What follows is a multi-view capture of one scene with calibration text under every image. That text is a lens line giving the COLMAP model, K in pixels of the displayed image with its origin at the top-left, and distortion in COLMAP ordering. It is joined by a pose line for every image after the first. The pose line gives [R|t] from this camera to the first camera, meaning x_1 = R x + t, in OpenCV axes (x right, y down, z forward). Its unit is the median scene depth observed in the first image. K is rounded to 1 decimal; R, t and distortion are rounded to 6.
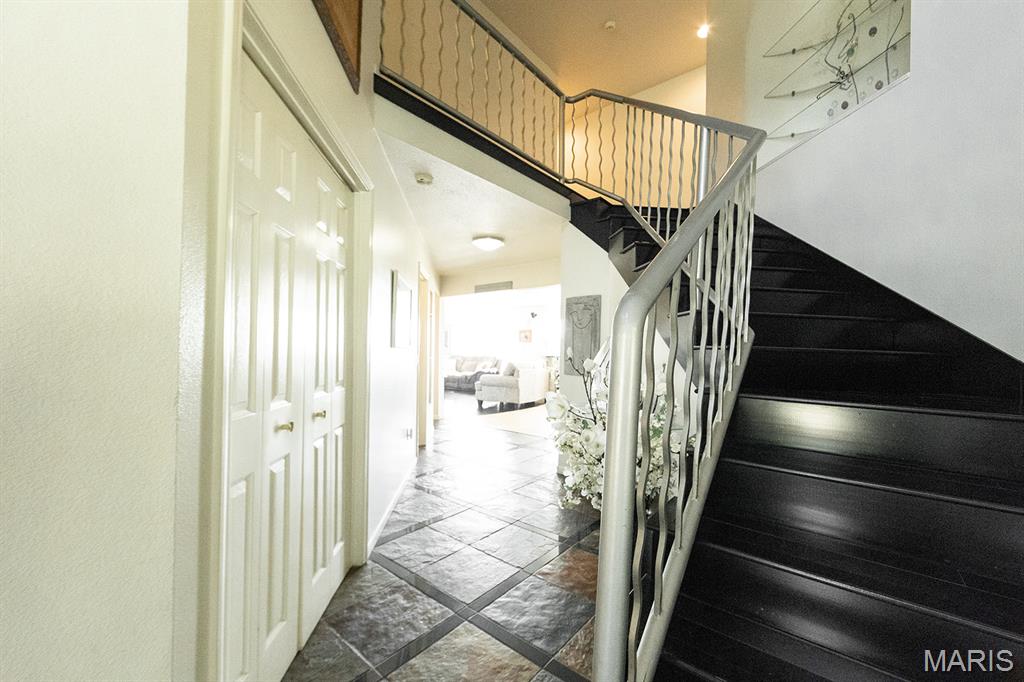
lens RADIAL K [[403.7, 0, 510.6], [0, 403.7, 347.4], [0, 0, 1]] dist [-0.000990, -0.000251]
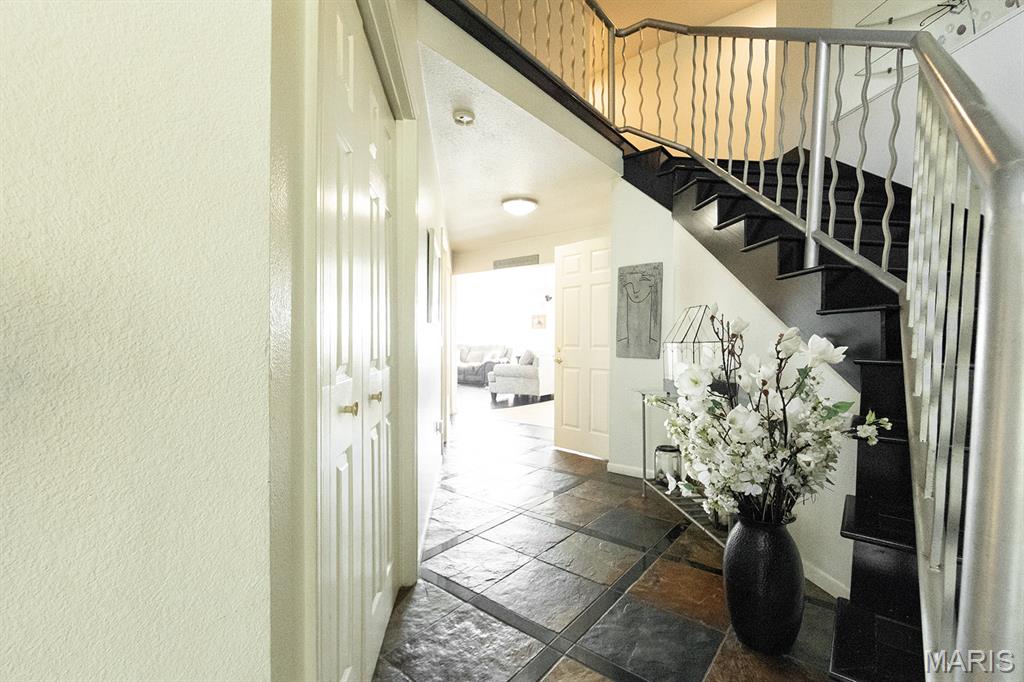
lens RADIAL K [[436.4, 0, 509.8], [0, 436.4, 348.9], [0, 0, 1]] dist [-0.003351, -0.000282]
pose [[0.999867, -0.010663, 0.012357, -0.110762], [0.010397, 0.999718, 0.021366, 0.029336], [-0.012581, -0.021234, 0.999695, 0.080974]]
